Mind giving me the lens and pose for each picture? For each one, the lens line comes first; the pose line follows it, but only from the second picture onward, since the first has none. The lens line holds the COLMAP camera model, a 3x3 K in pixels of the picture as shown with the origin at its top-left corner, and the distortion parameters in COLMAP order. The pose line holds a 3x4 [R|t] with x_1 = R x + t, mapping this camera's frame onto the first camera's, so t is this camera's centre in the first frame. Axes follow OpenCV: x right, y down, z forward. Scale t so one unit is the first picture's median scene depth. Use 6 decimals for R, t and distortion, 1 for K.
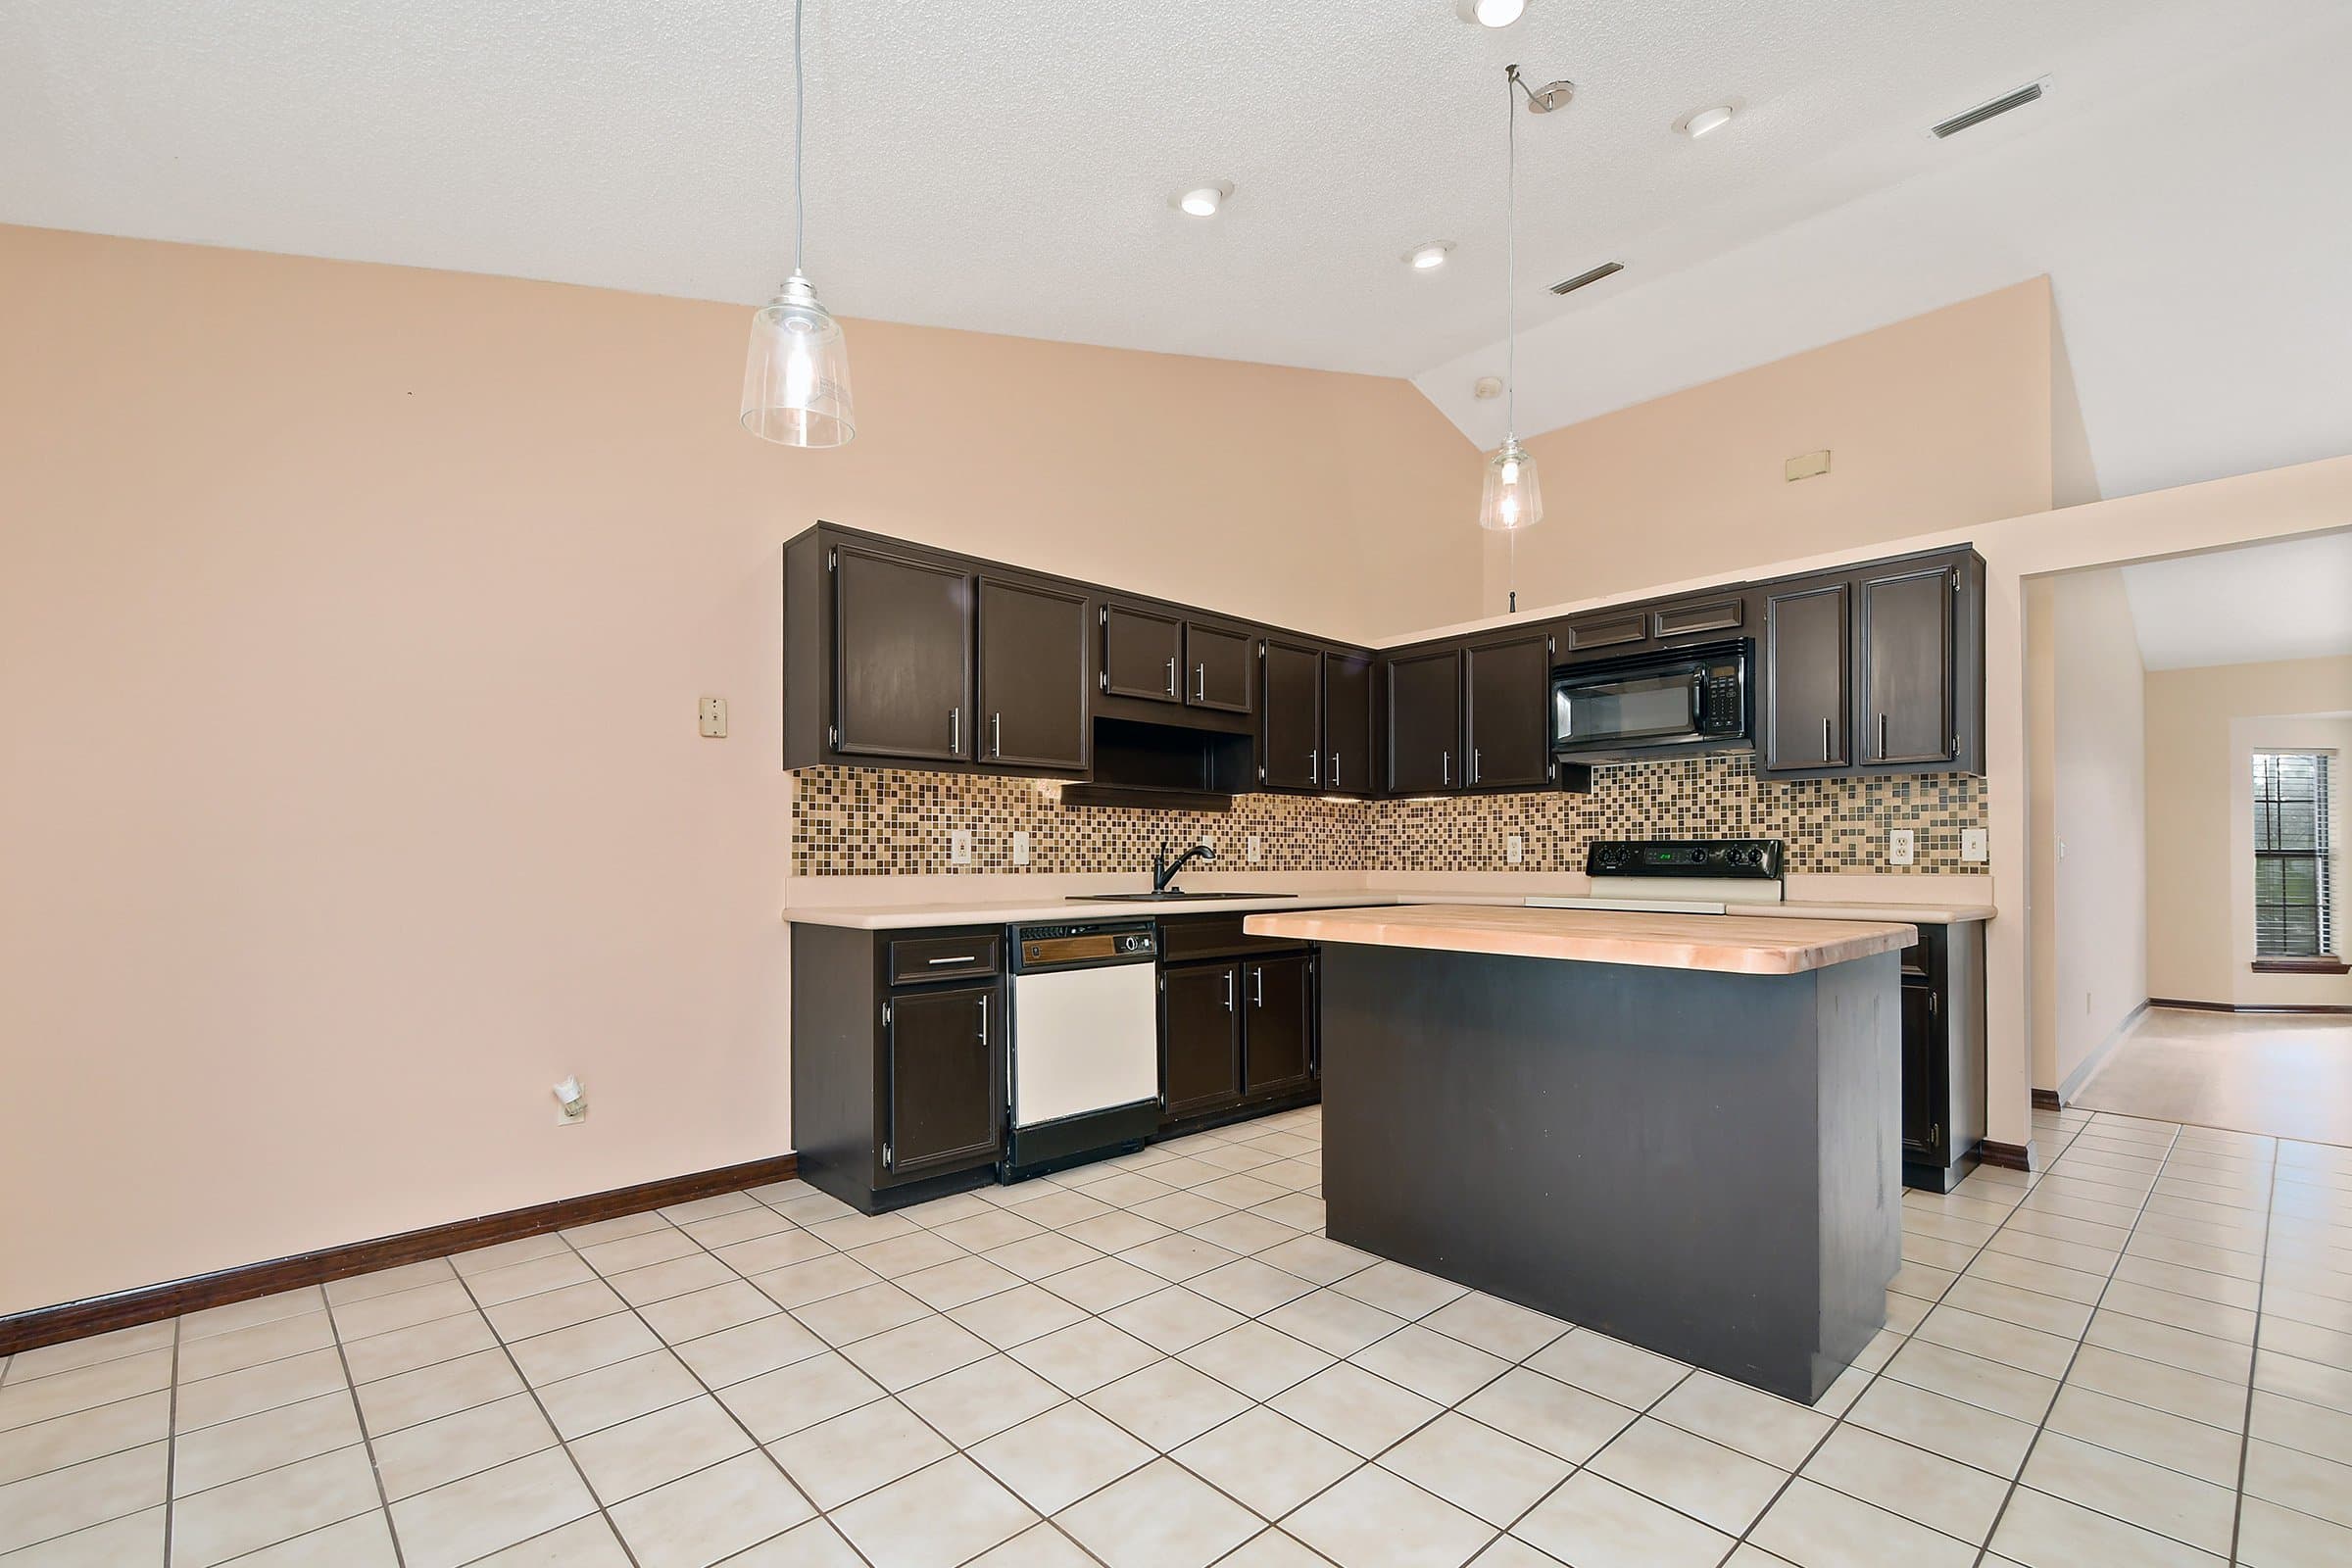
lens RADIAL K [[1038.6, 0, 1170.1], [0, 1038.6, 852.7], [0, 0, 1]] dist [-0.011602, -0.001262]
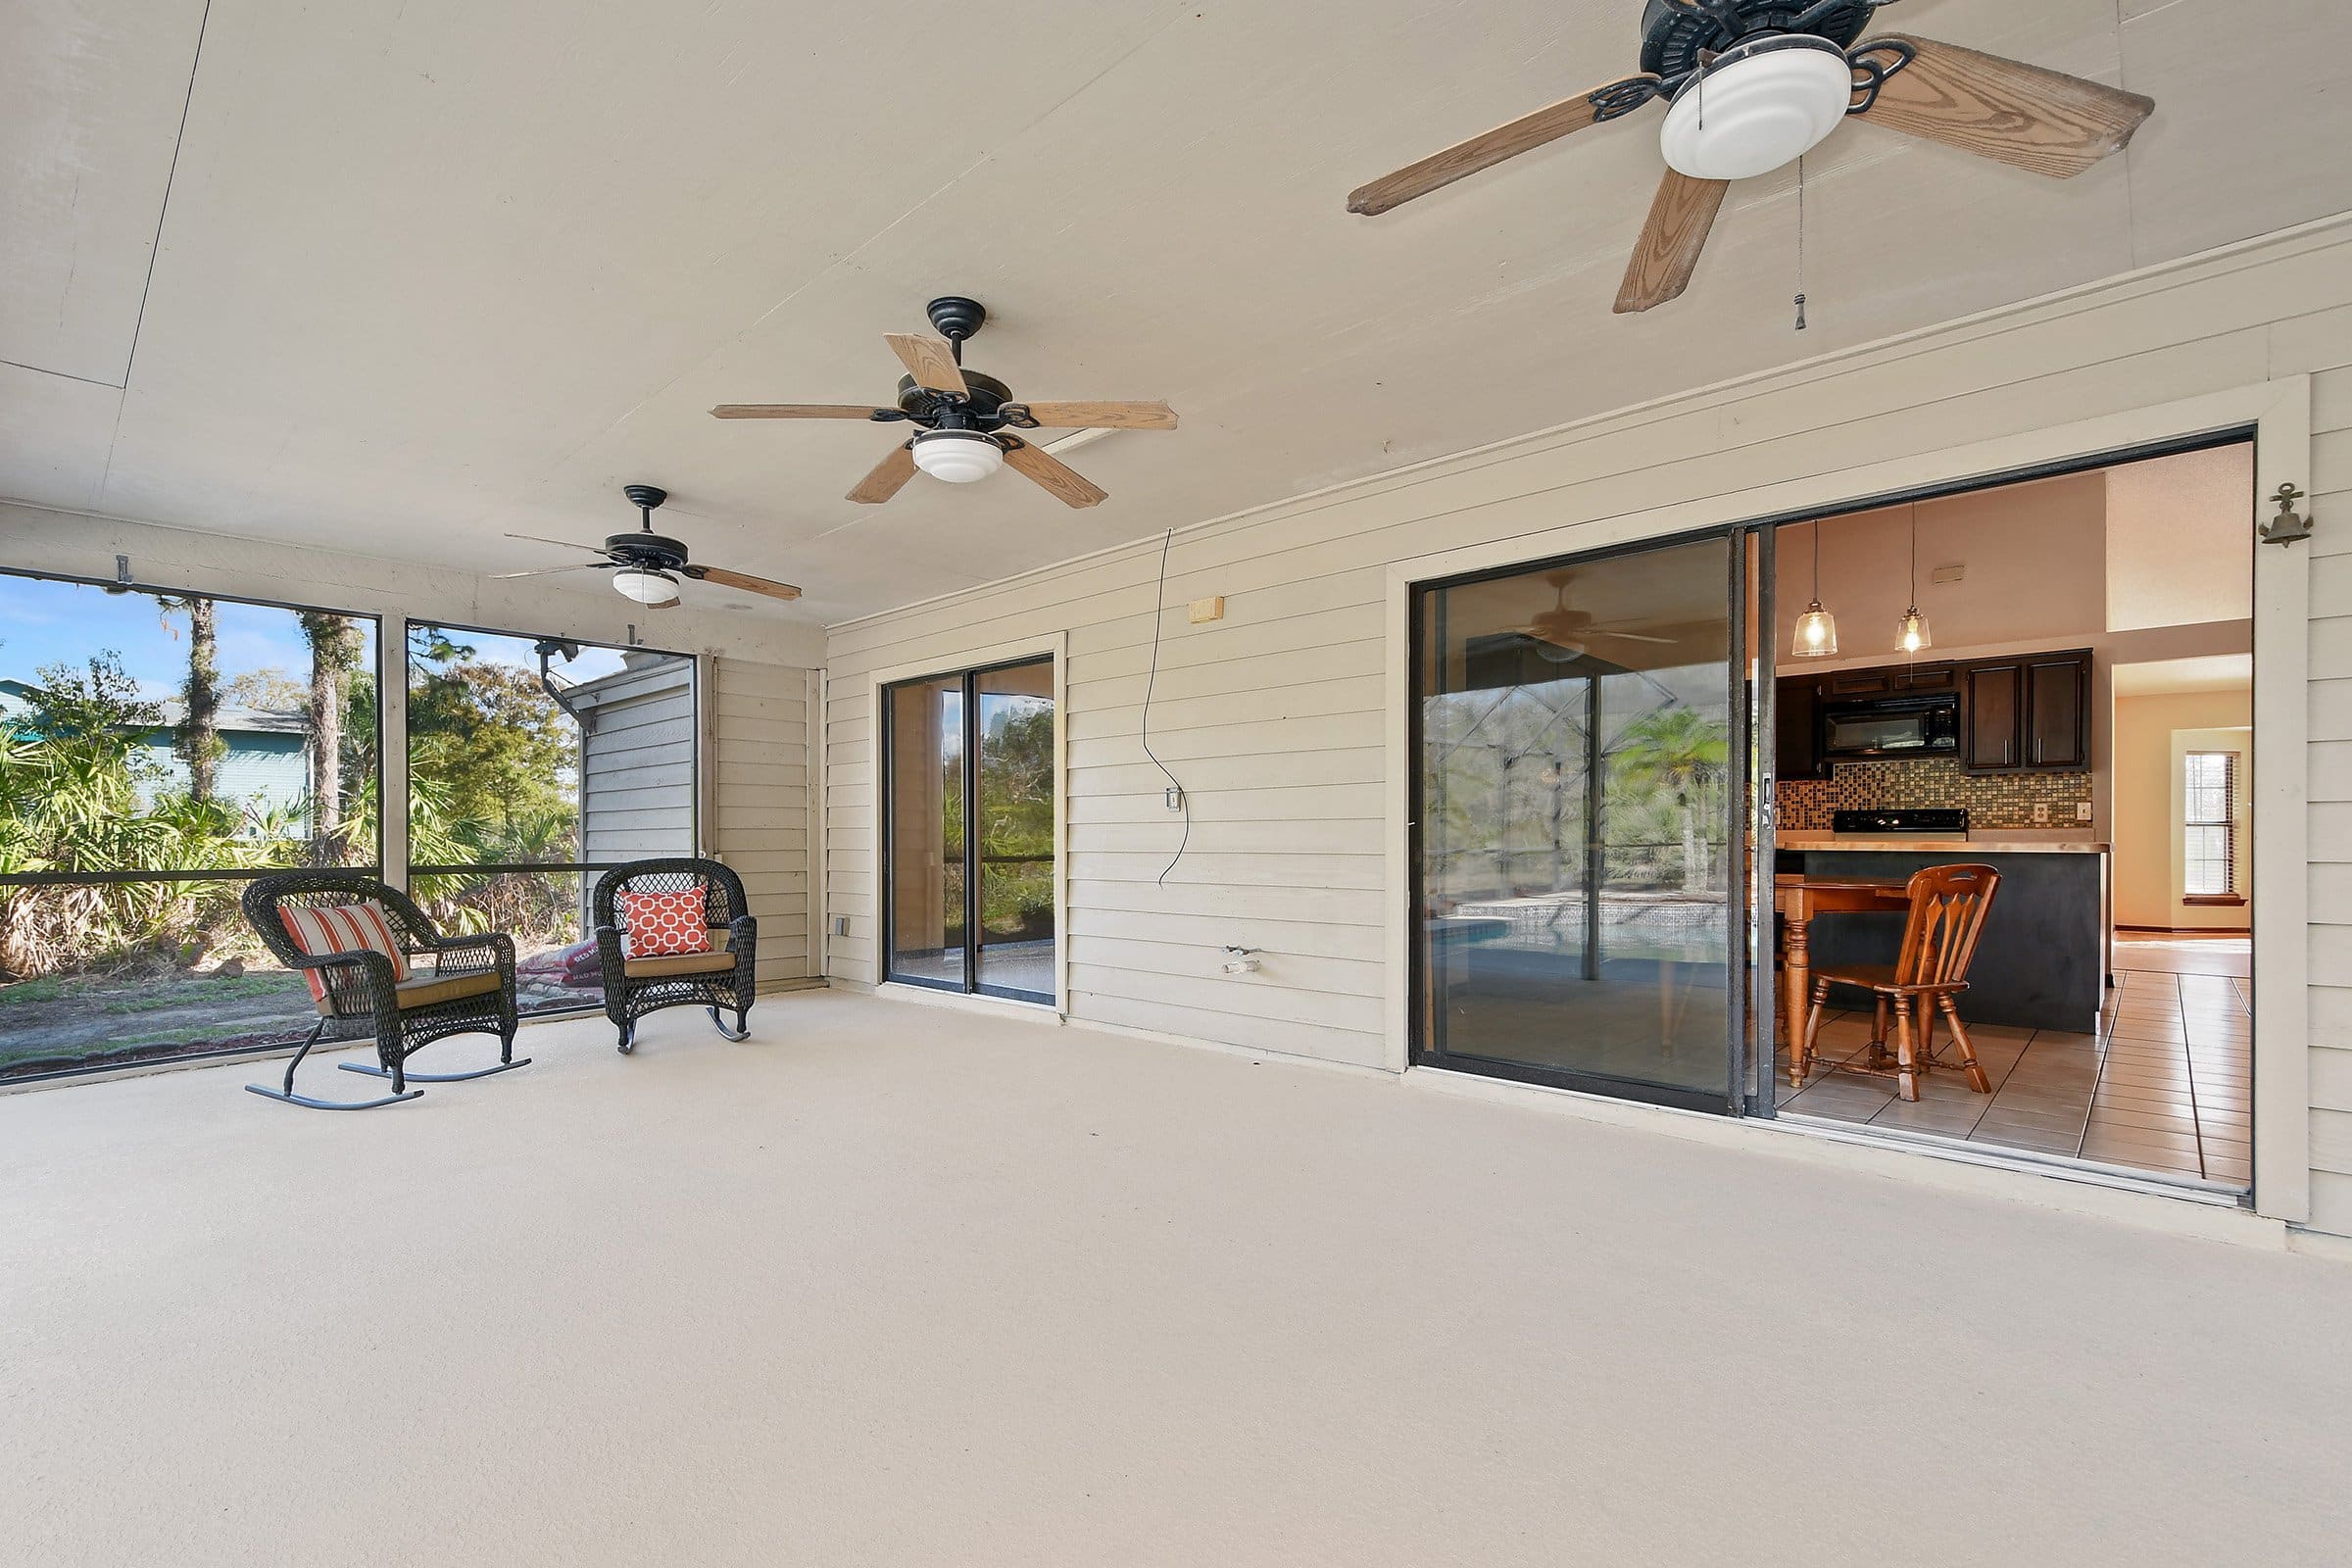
lens RADIAL K [[1038.6, 0, 1167.8], [0, 1038.6, 846.4], [0, 0, 1]] dist [-0.011602, -0.001262]
pose [[0.997333, 0.000411, 0.072978, -0.820210], [-0.001181, 0.999944, 0.010509, 0.031927], [-0.072970, -0.010567, 0.997278, -0.586228]]
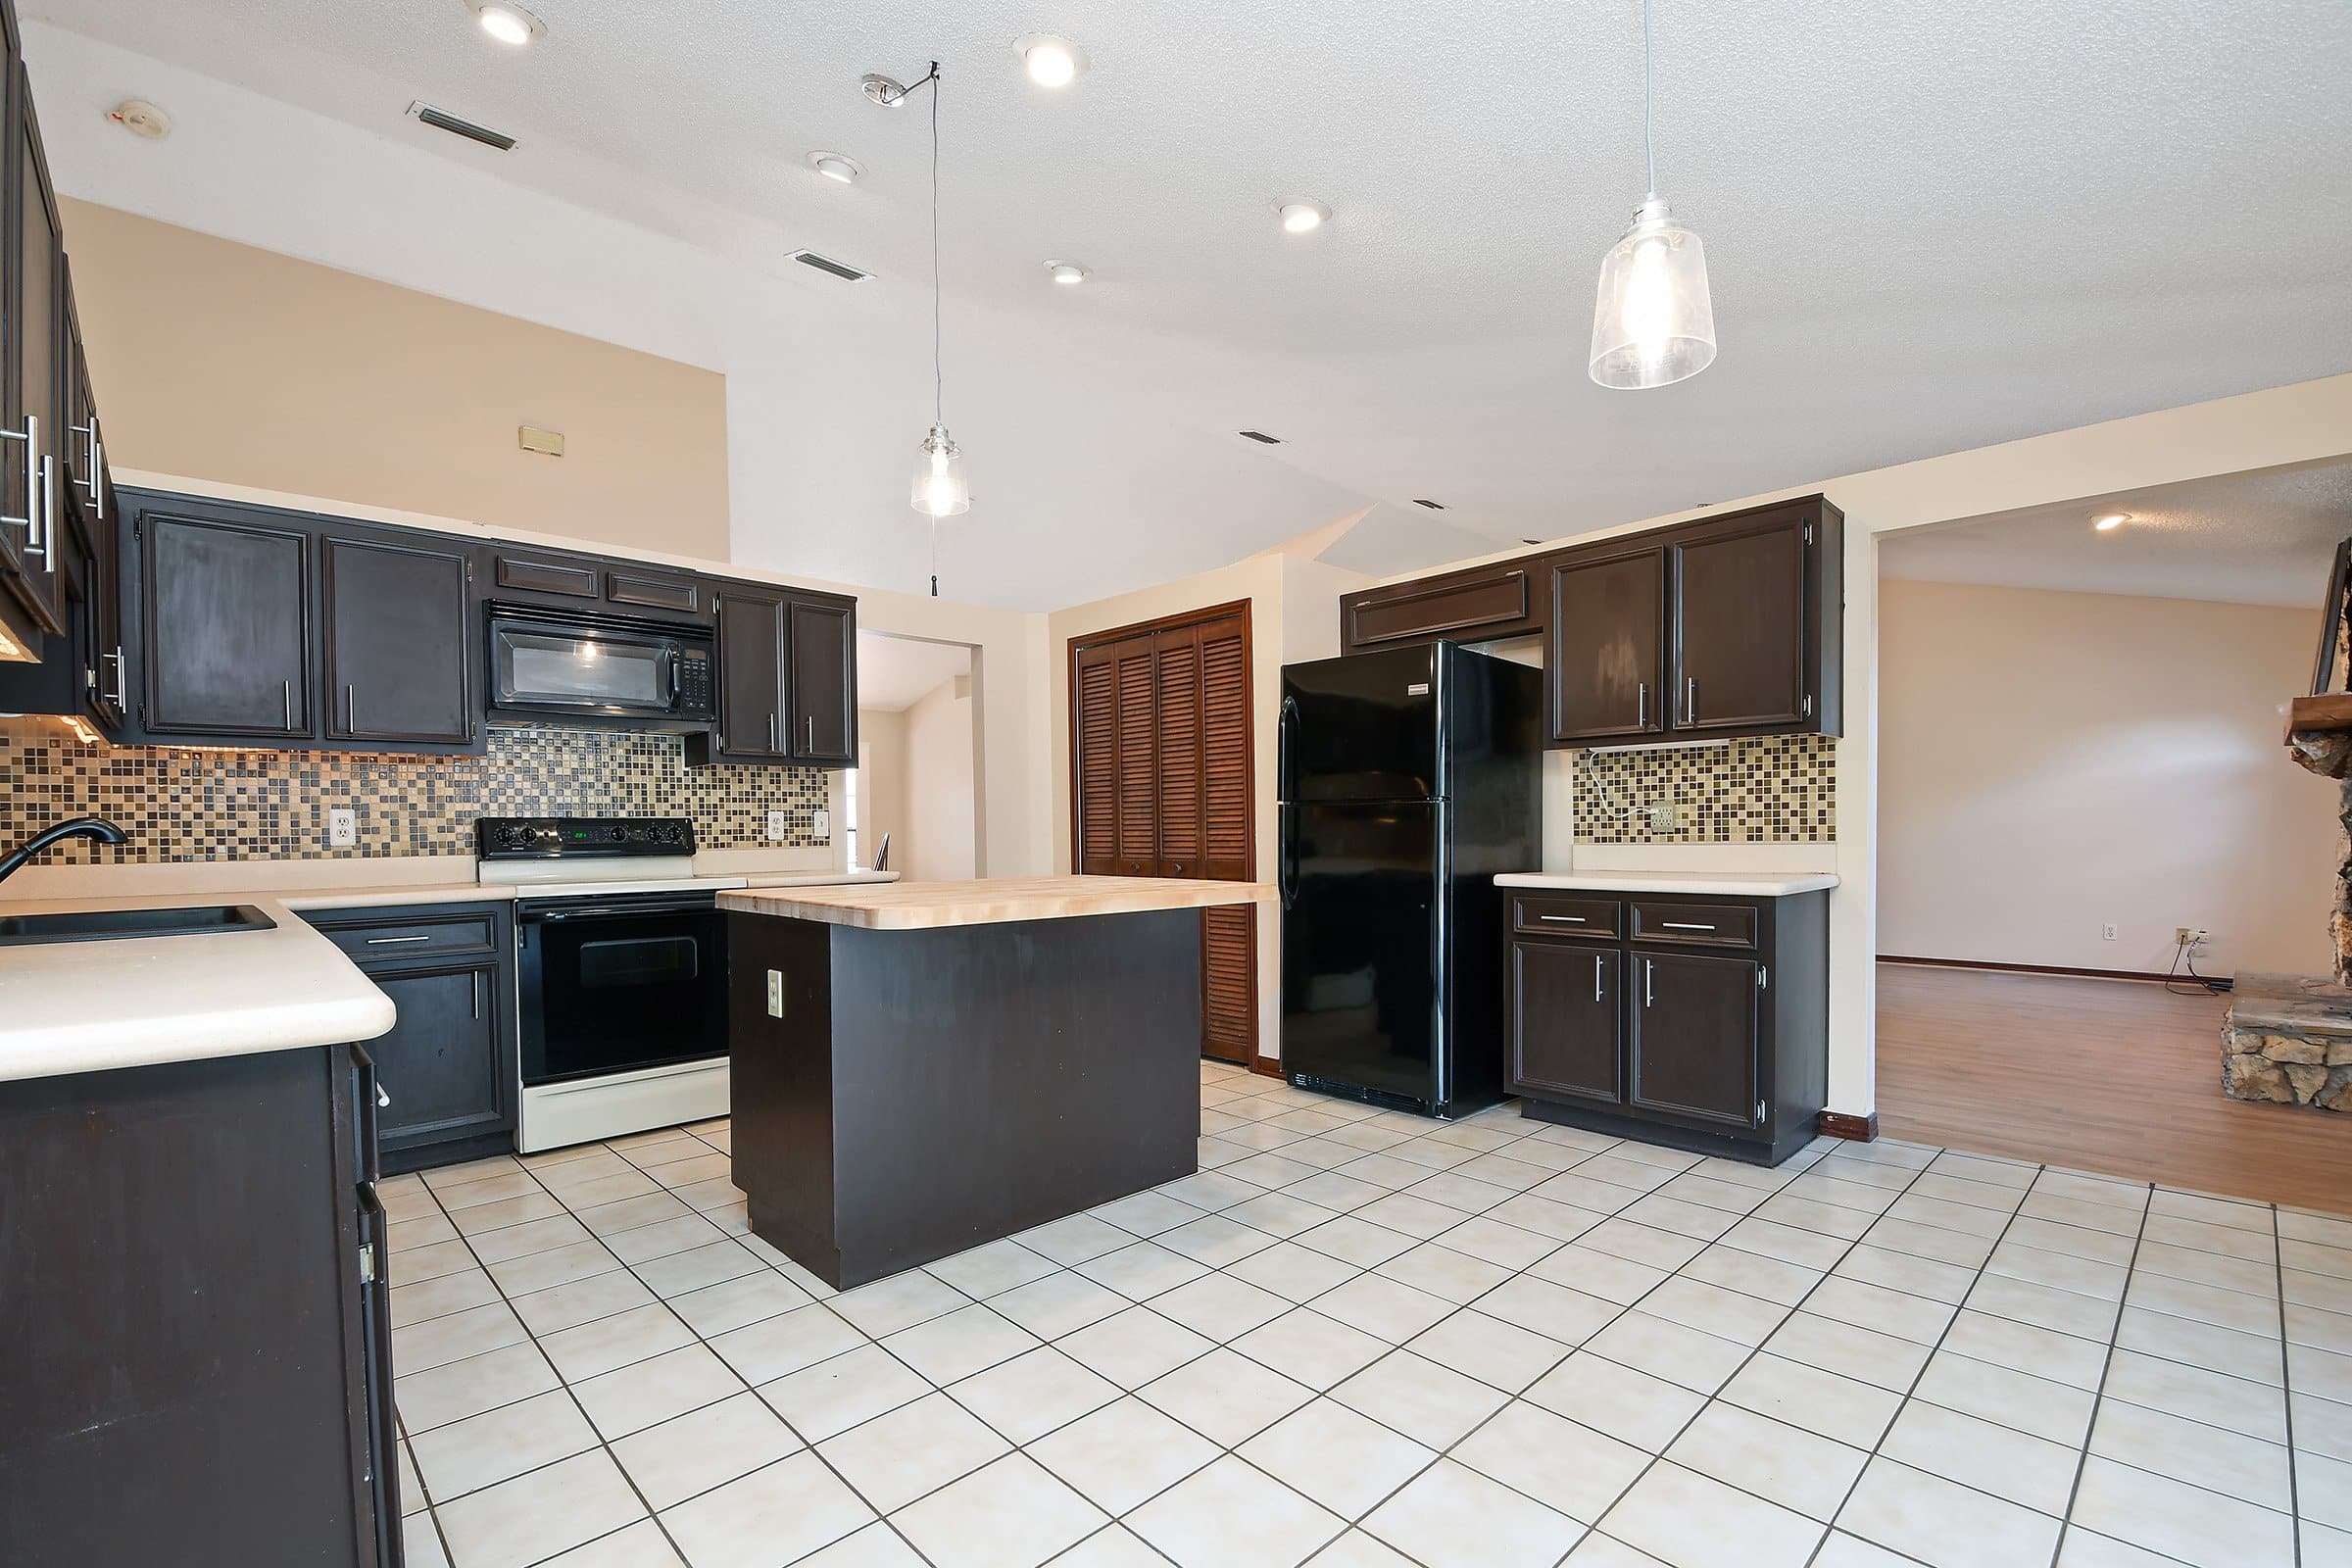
lens RADIAL K [[1038.6, 0, 1147.4], [0, 1038.6, 846.9], [0, 0, 1]] dist [-0.011602, -0.001262]
pose [[-0.012281, -0.016486, 0.999789, -0.461530], [0.005686, 0.999847, 0.016557, 0.001847], [-0.999908, 0.005889, -0.012185, 0.516527]]
